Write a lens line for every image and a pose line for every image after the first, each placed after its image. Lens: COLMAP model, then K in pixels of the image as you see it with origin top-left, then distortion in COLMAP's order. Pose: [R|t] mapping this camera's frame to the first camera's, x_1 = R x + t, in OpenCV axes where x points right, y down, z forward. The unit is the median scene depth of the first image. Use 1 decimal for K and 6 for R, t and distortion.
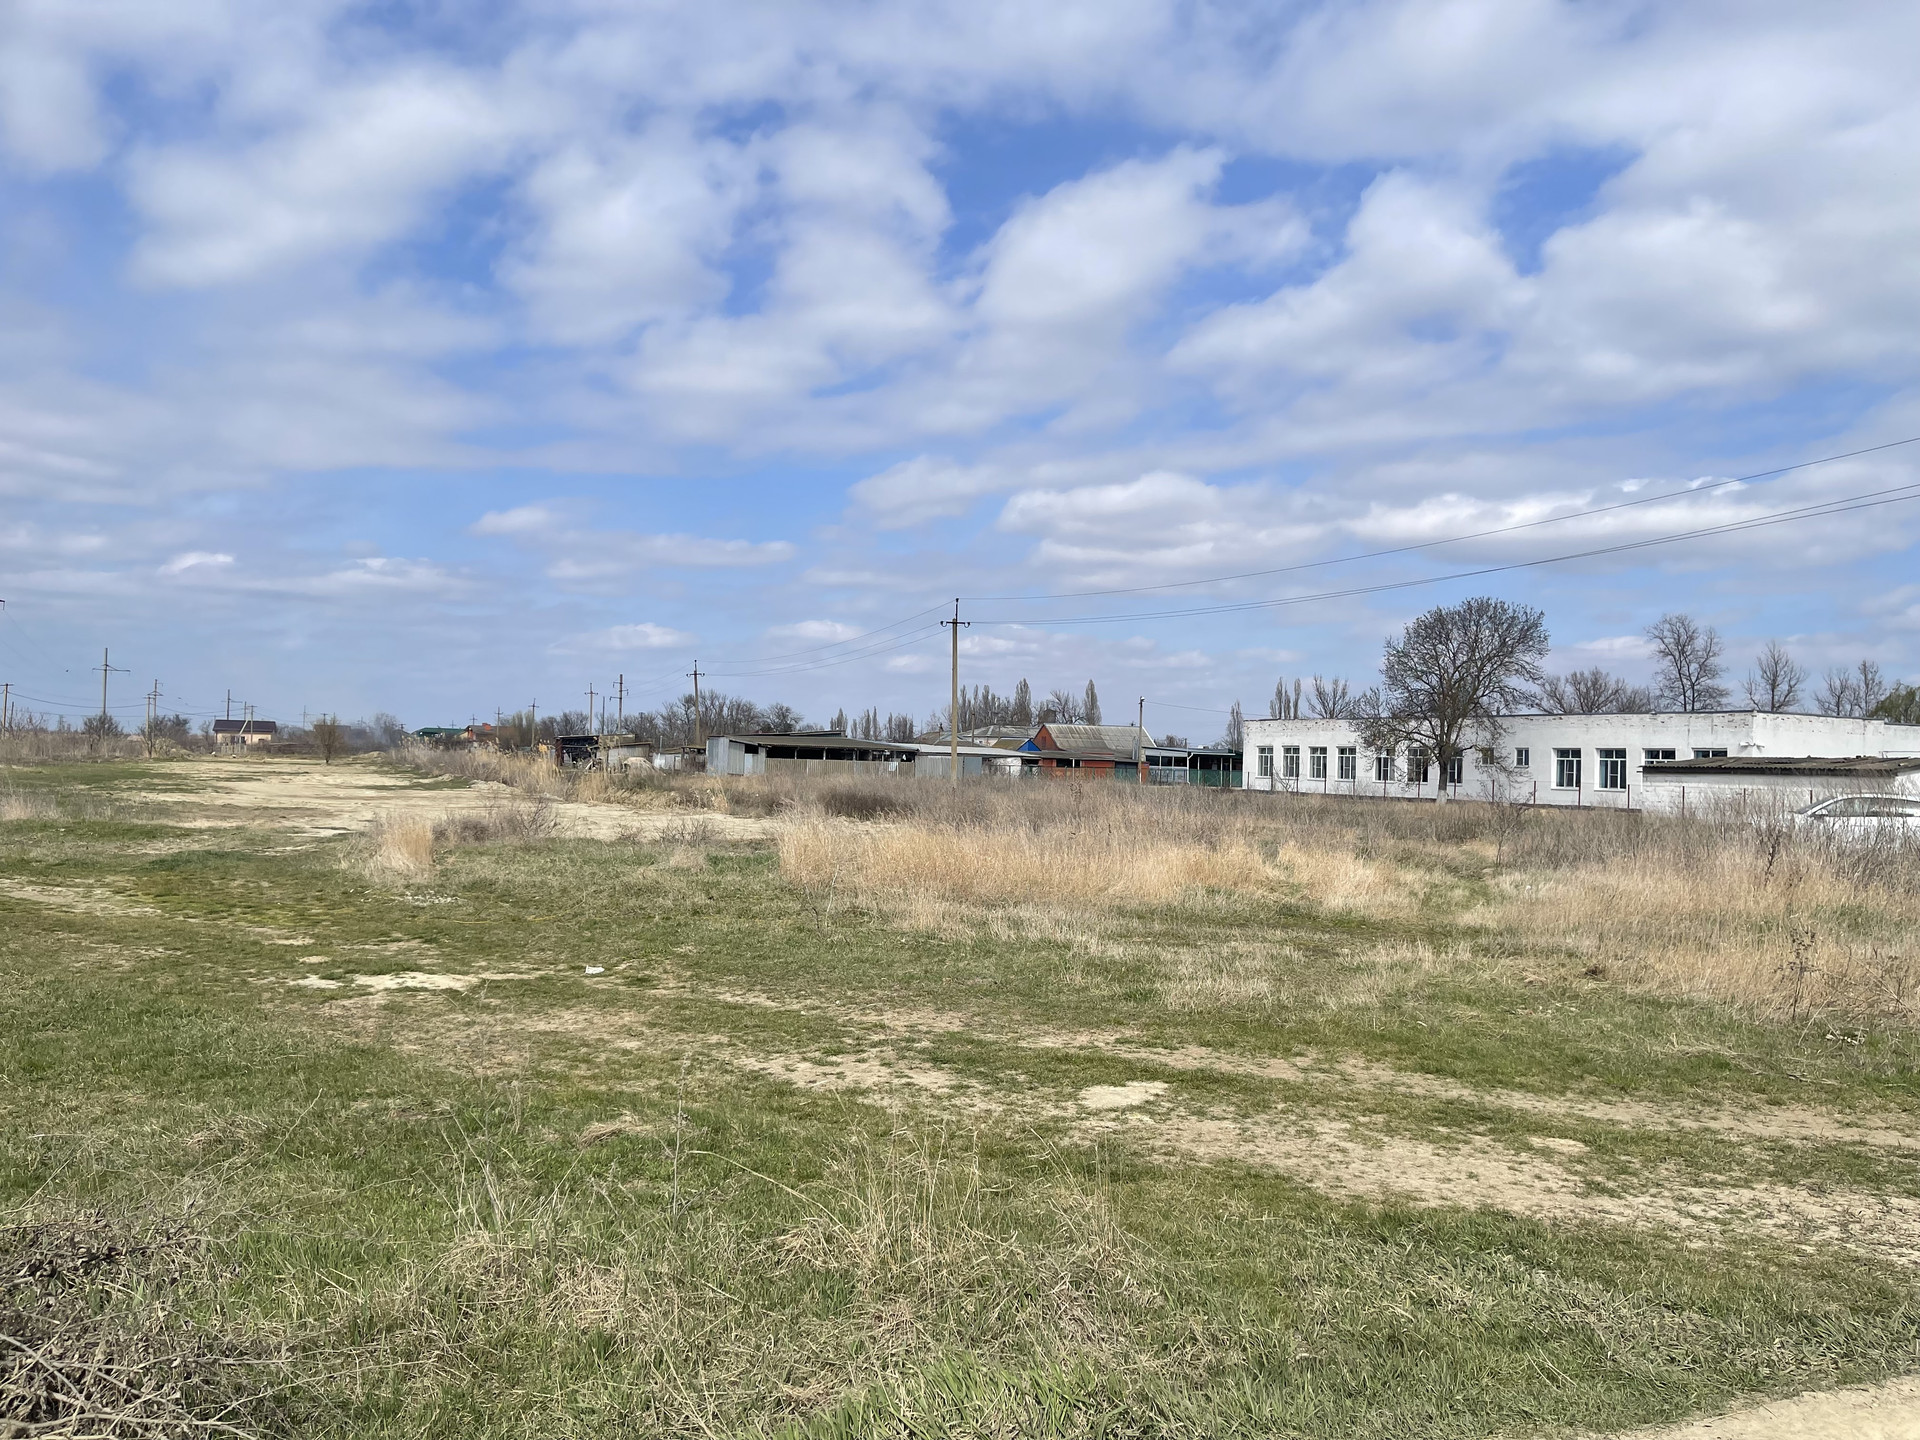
lens RADIAL K [[1447.6, 0, 975.9], [0, 1447.6, 720.5], [0, 0, 1]] dist [0.062879, -0.063591]
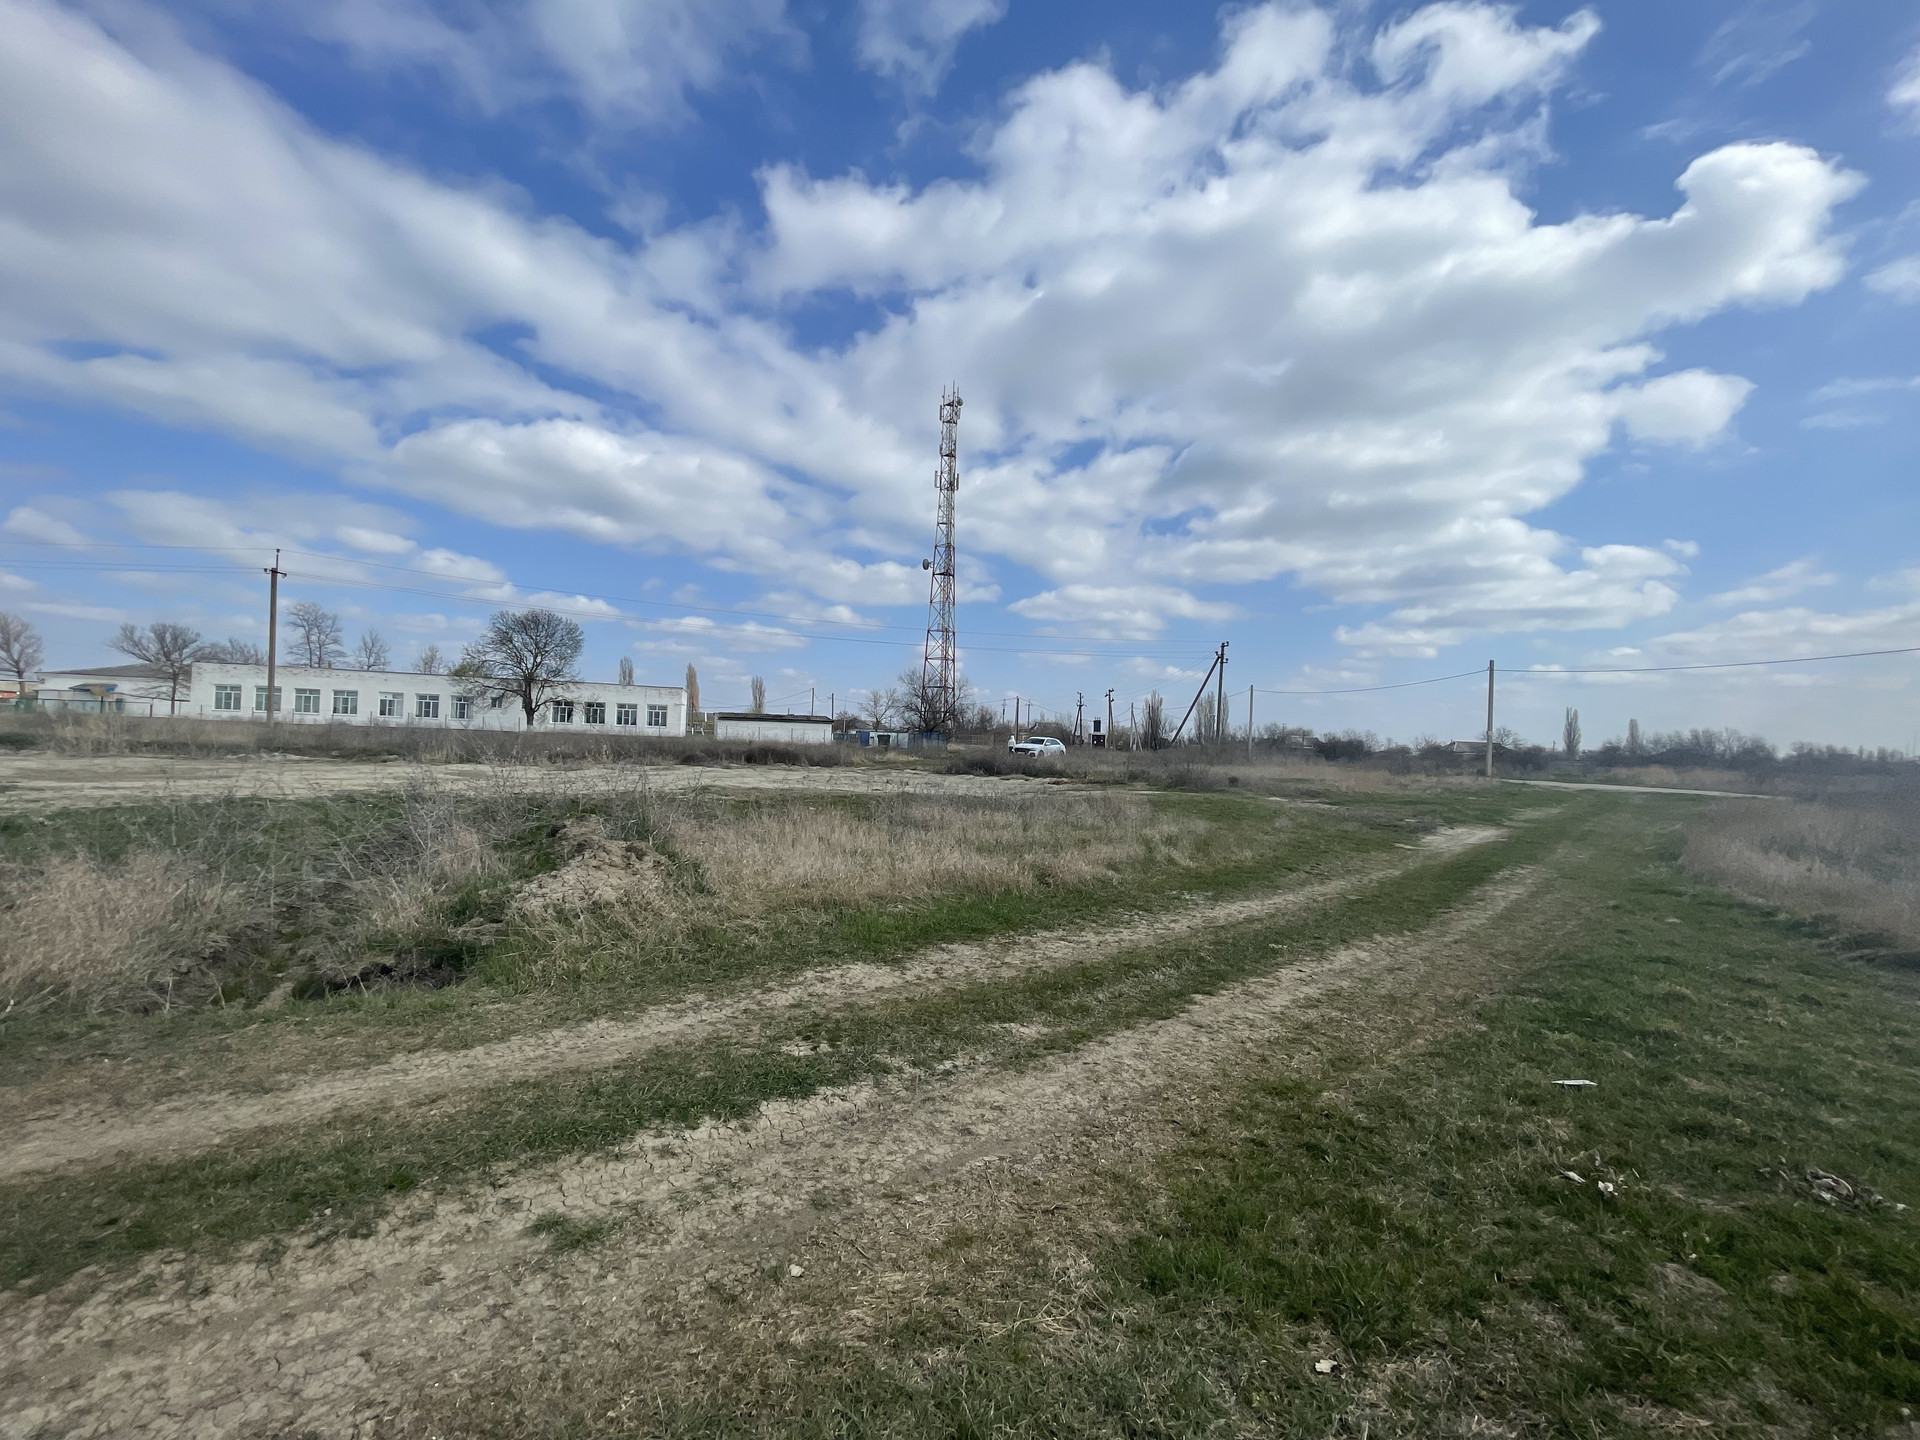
lens RADIAL K [[771.7, 0, 953.6], [0, 771.7, 717.8], [0, 0, 1]] dist [0.002066, -0.000636]
pose [[0.161054, 0.000626, 0.986945, -0.508589], [-0.063619, 0.997927, 0.009749, 0.000450], [-0.984893, -0.064359, 0.160759, 0.427520]]
